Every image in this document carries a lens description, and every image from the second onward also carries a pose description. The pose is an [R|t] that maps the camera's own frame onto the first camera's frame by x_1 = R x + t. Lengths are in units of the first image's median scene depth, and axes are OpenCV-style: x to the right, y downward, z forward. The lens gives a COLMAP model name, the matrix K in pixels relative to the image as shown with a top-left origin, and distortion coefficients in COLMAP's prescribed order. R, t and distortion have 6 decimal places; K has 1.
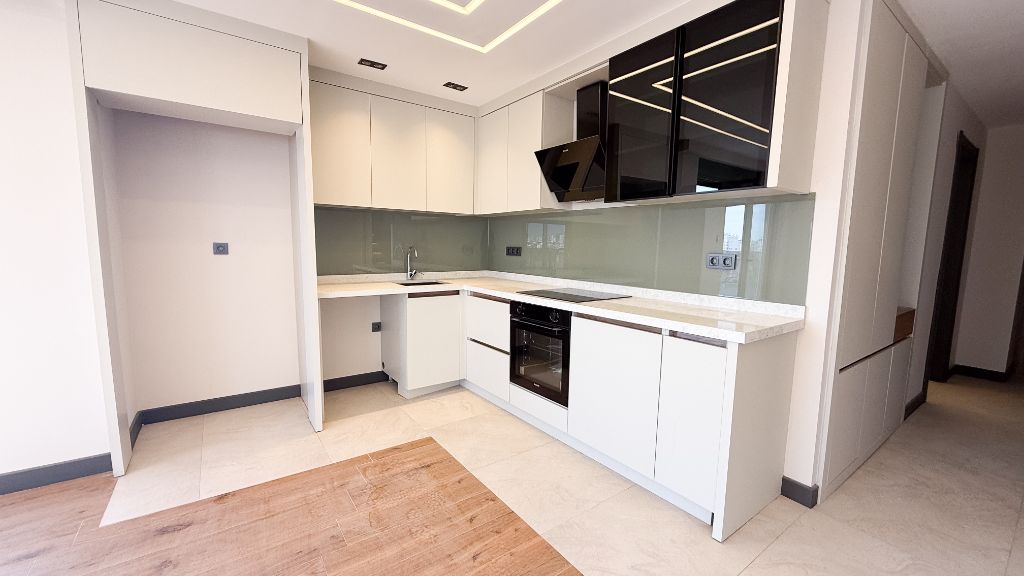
lens RADIAL K [[407.6, 0, 509.9], [0, 407.6, 288.4], [0, 0, 1]] dist [-0.000060, -0.000095]
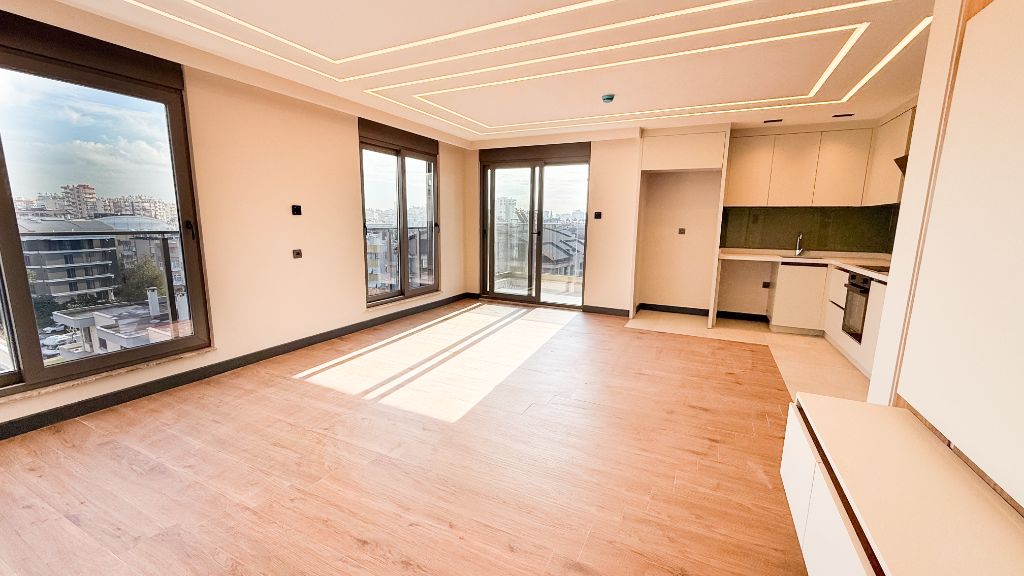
lens RADIAL K [[407.6, 0, 509.9], [0, 407.6, 288.4], [0, 0, 1]] dist [-0.000060, -0.000095]
pose [[0.467570, 0.135495, -0.873510, 0.793591], [-0.103424, 0.989781, 0.098170, 0.083709], [0.877885, 0.044440, 0.476806, -0.791549]]
